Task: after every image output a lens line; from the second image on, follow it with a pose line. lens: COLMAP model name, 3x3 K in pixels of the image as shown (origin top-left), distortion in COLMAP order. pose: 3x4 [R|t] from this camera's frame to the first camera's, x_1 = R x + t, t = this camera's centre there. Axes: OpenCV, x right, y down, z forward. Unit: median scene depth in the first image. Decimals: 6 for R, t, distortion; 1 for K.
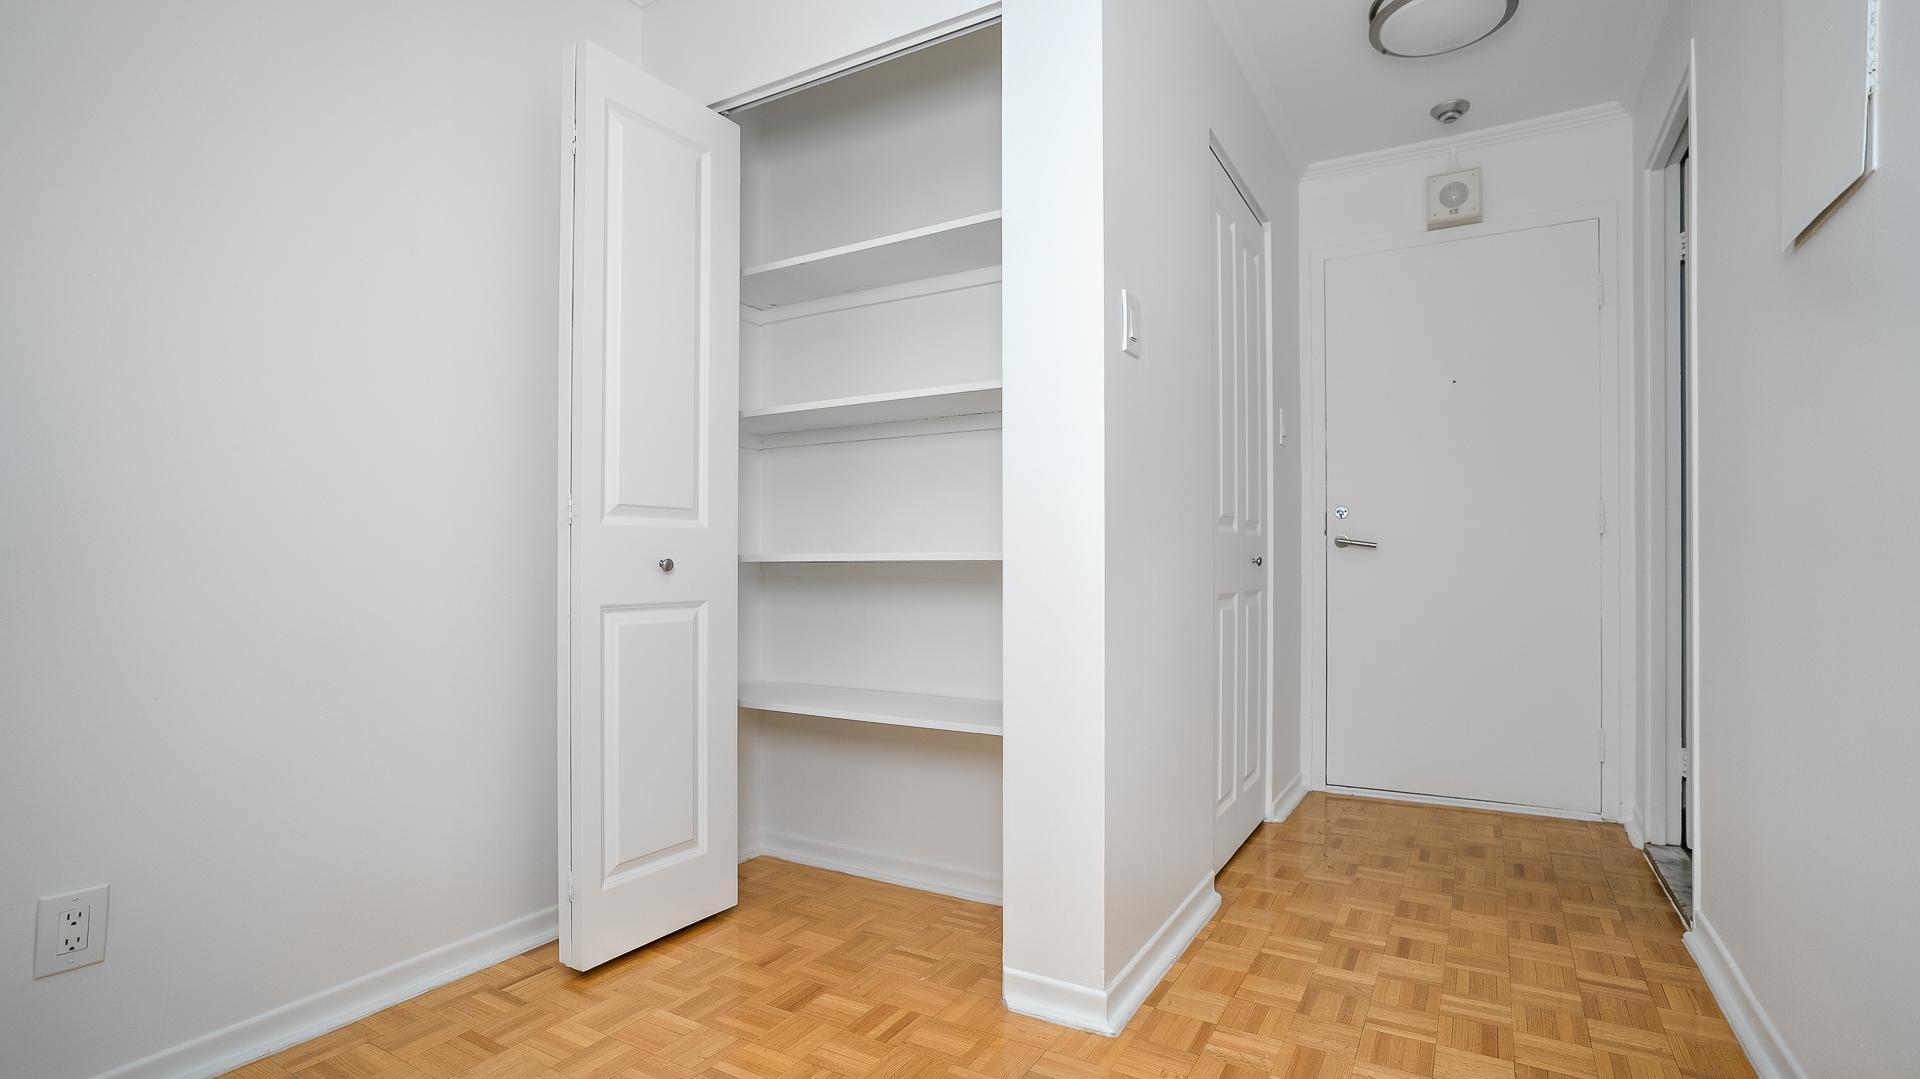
lens RADIAL K [[889.9, 0, 960.0], [0, 889.9, 539.5], [0, 0, 1]] dist [-0.027579, 0.019043]
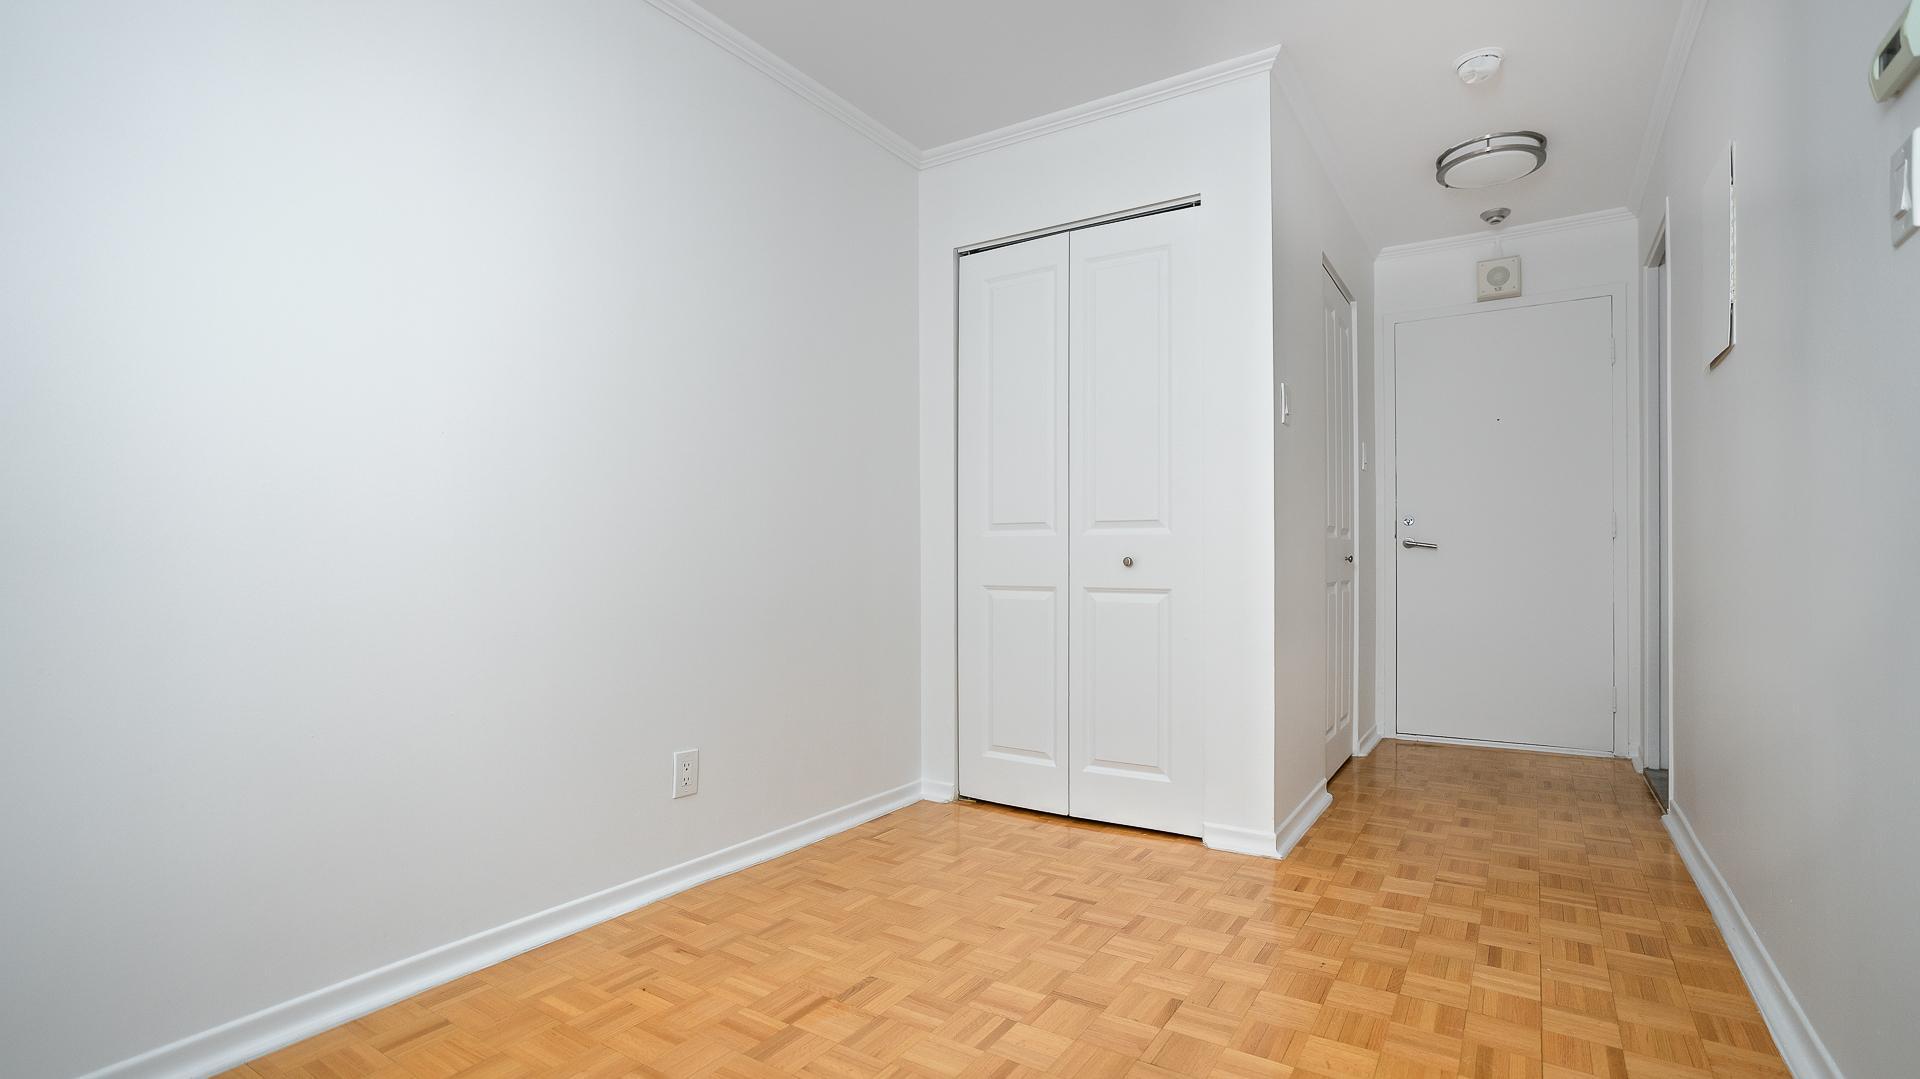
lens RADIAL K [[889.9, 0, 960.0], [0, 889.9, 539.5], [0, 0, 1]] dist [-0.027579, 0.019043]
pose [[0.999394, -0.002001, -0.034762, -0.249590], [0.002098, 0.999994, 0.002776, -0.011832], [0.034757, -0.002848, 0.999392, -0.434111]]
